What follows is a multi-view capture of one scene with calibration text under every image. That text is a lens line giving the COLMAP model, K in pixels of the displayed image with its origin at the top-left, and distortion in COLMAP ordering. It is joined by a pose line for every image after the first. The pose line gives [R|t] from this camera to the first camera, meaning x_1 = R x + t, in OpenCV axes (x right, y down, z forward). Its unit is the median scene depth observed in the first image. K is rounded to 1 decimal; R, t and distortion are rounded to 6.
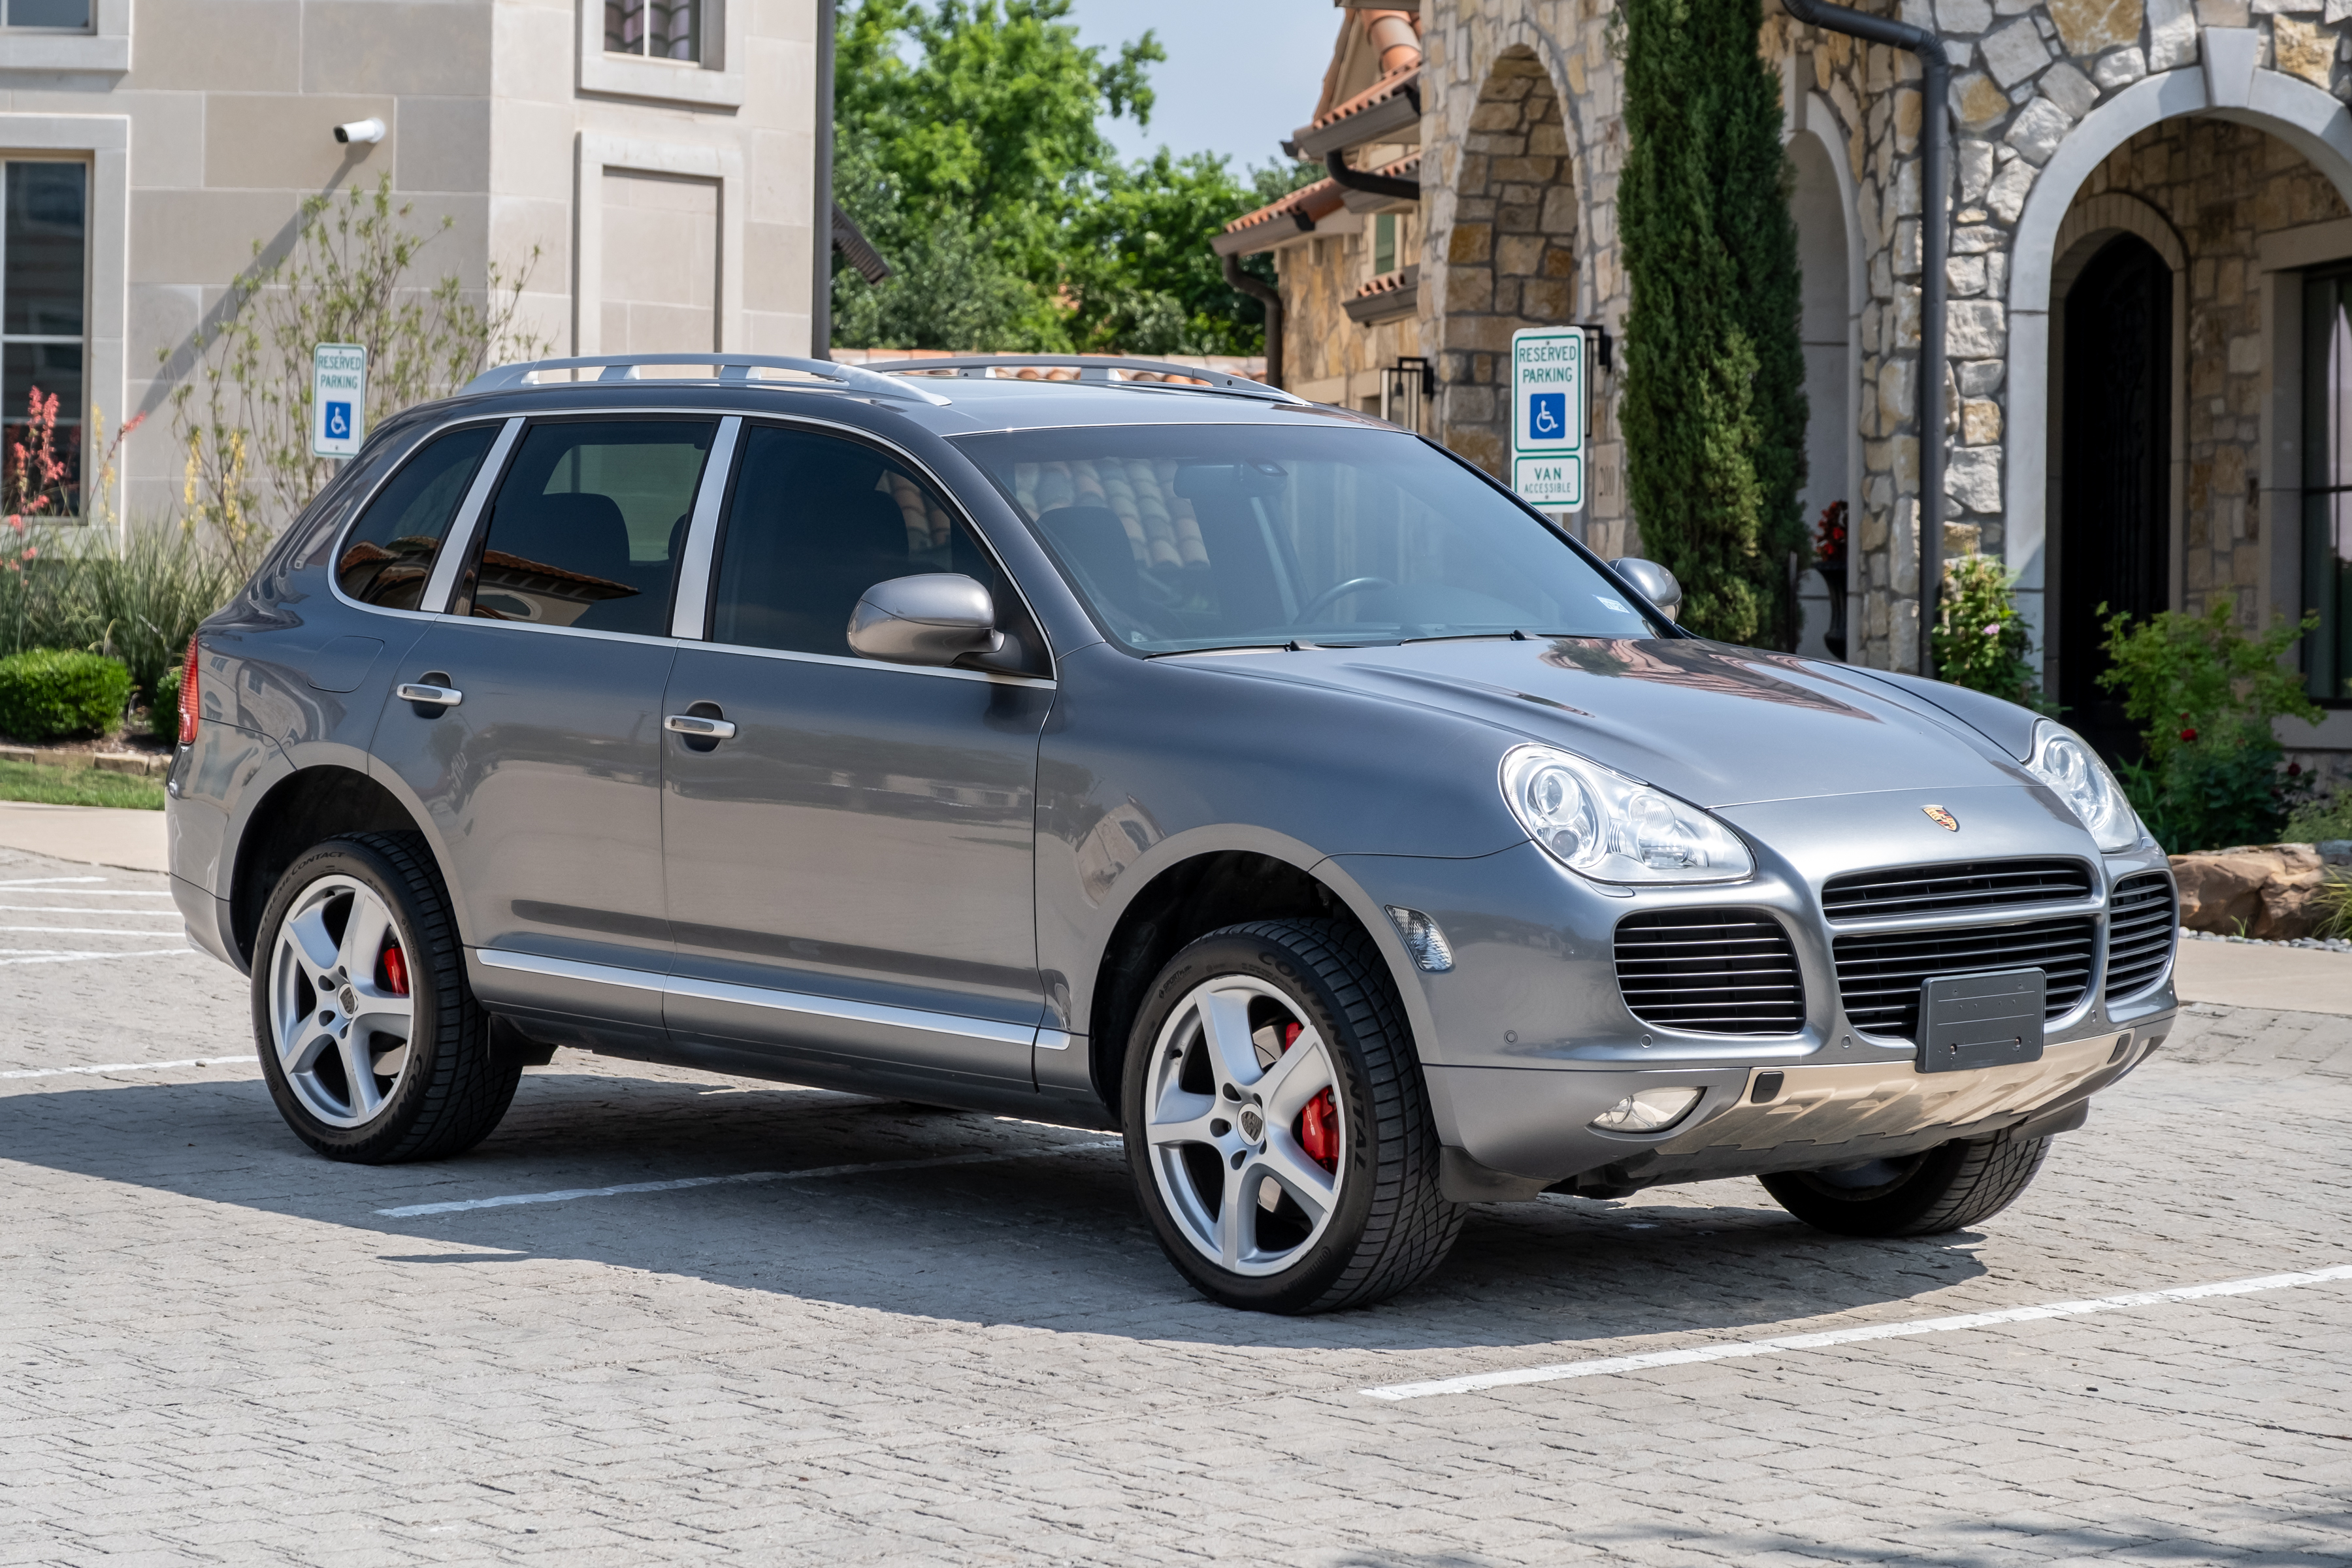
lens RADIAL K [[5642.9, 0, 1176.0], [0, 5642.9, 784.0], [0, 0, 1]] dist [-0.018044, -0.008340]
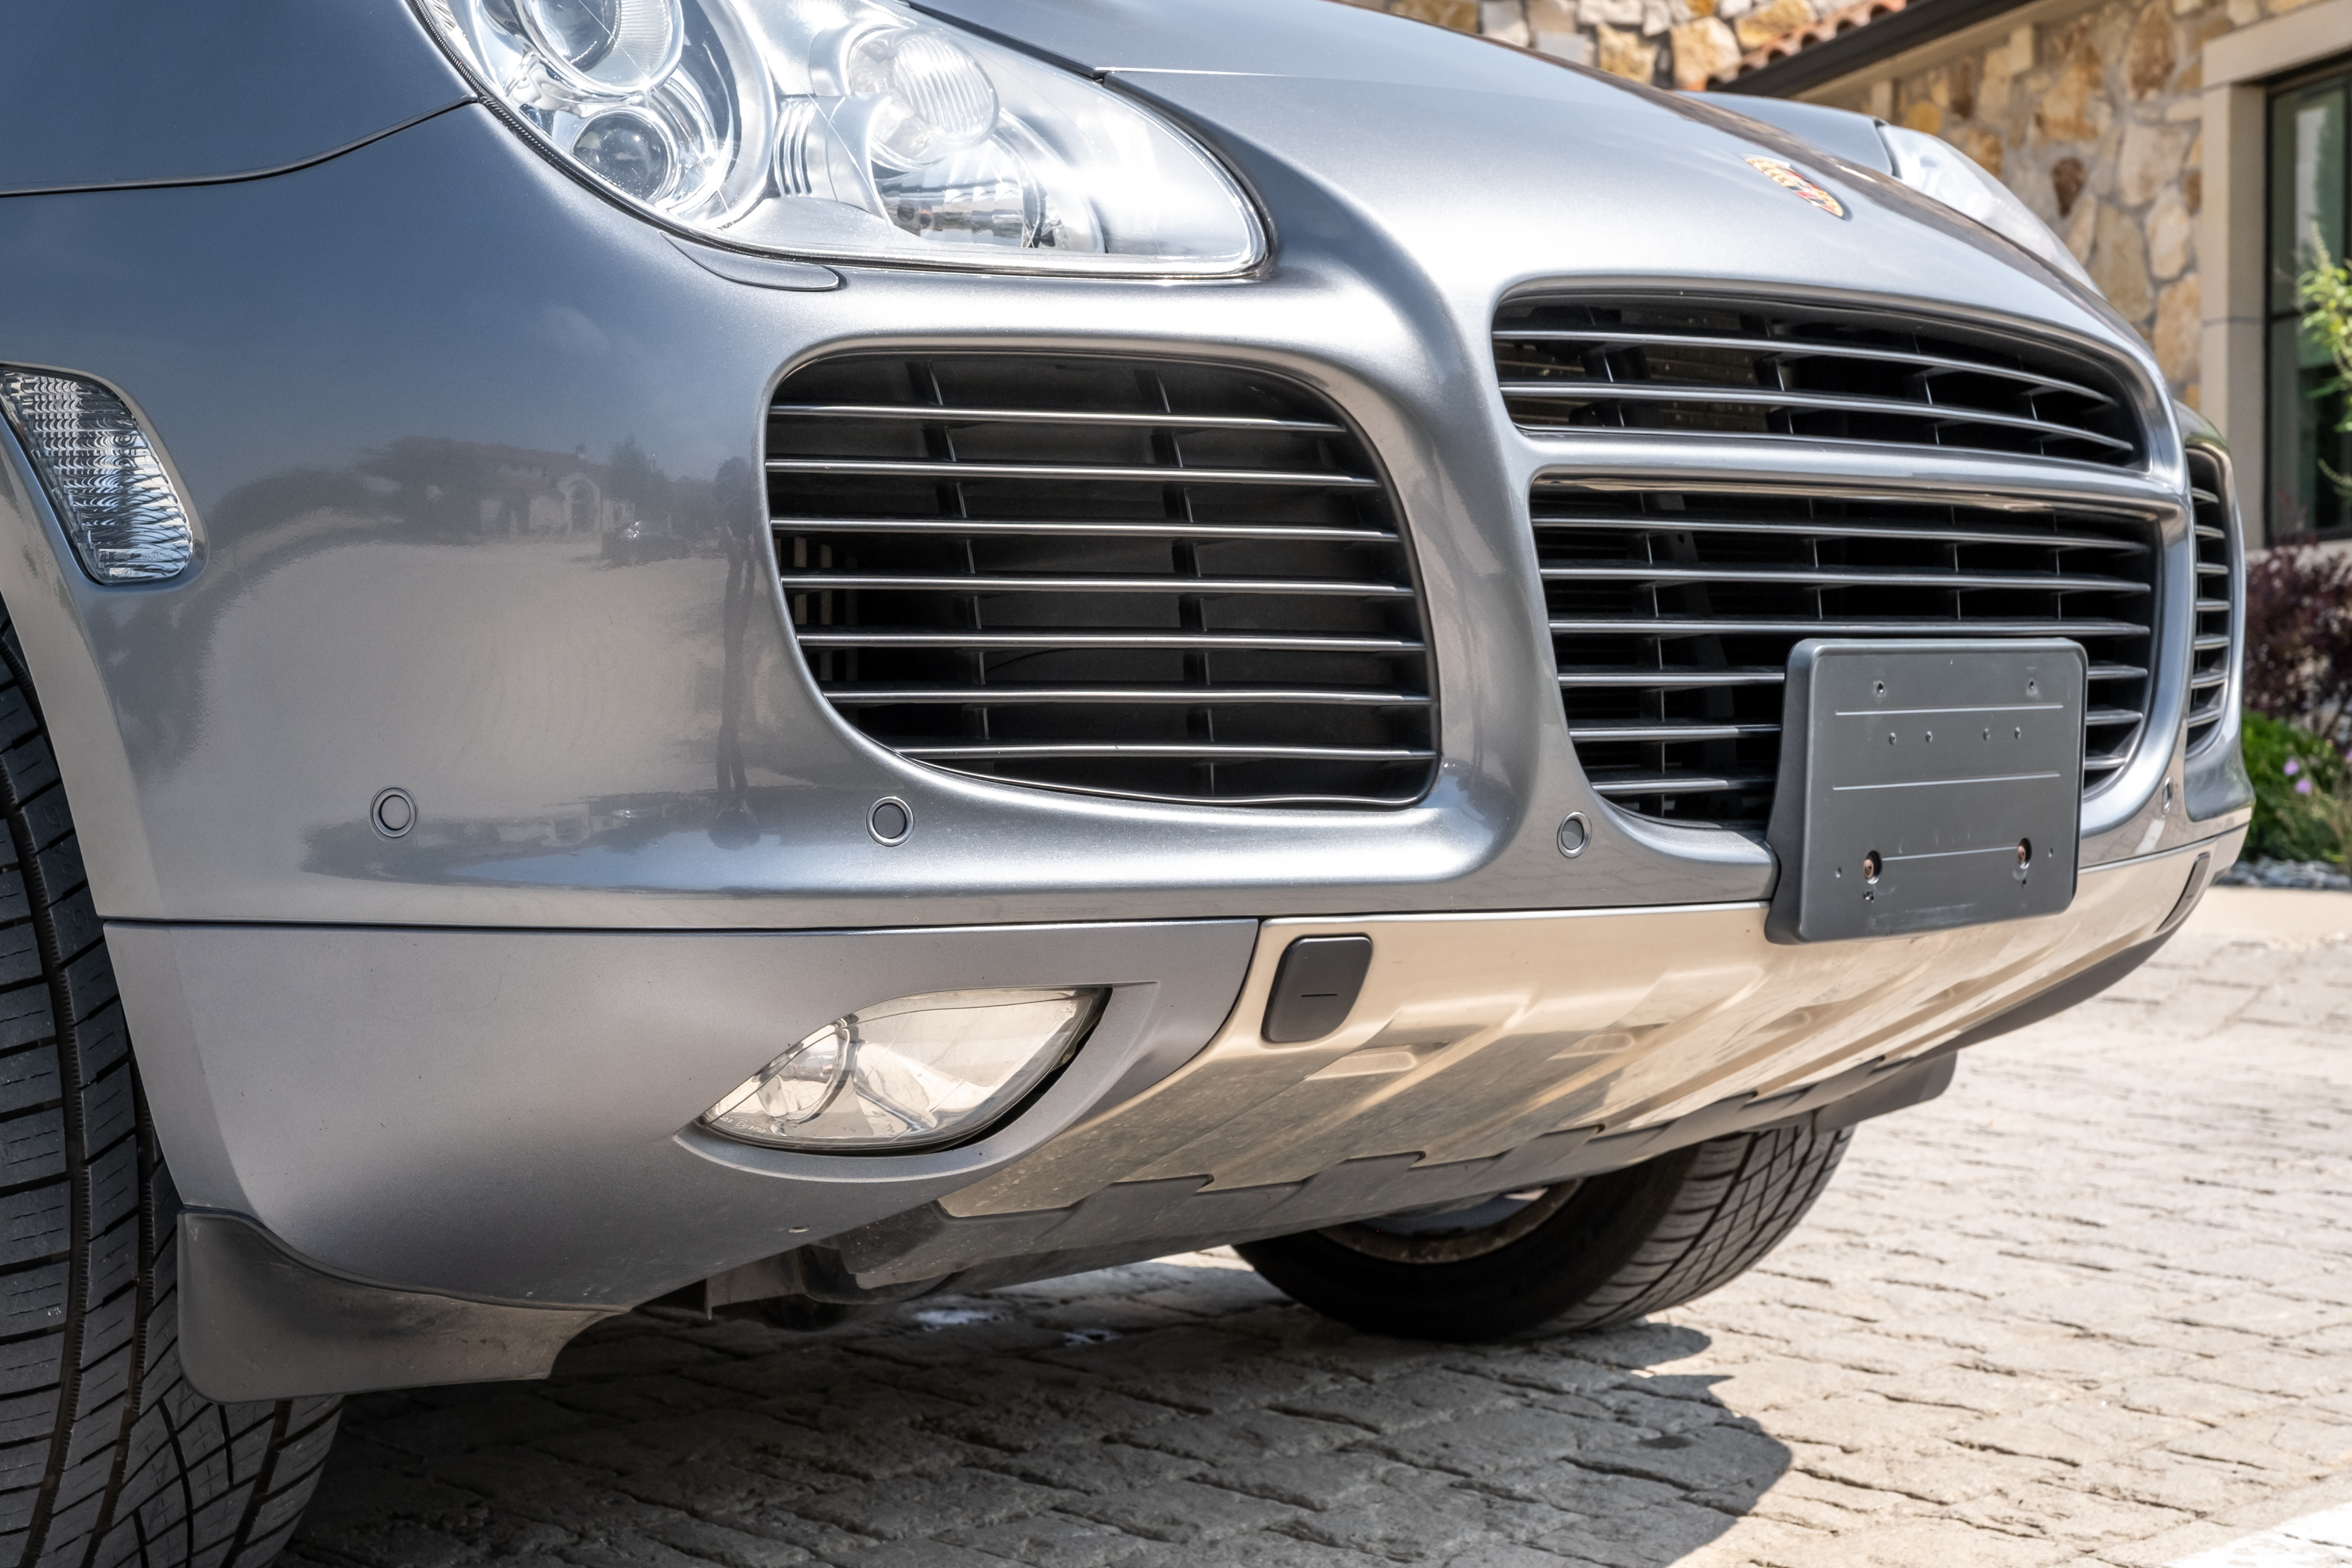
lens RADIAL K [[3340.6, 0, 1176.0], [0, 3340.6, 784.0], [0, 0, 1]] dist [-0.014727, 0.009688]
pose [[0.991991, -0.002898, 0.126272, 0.074500], [0.006076, 0.999674, -0.024791, 0.046515], [-0.126159, 0.025360, 0.991686, 0.814474]]
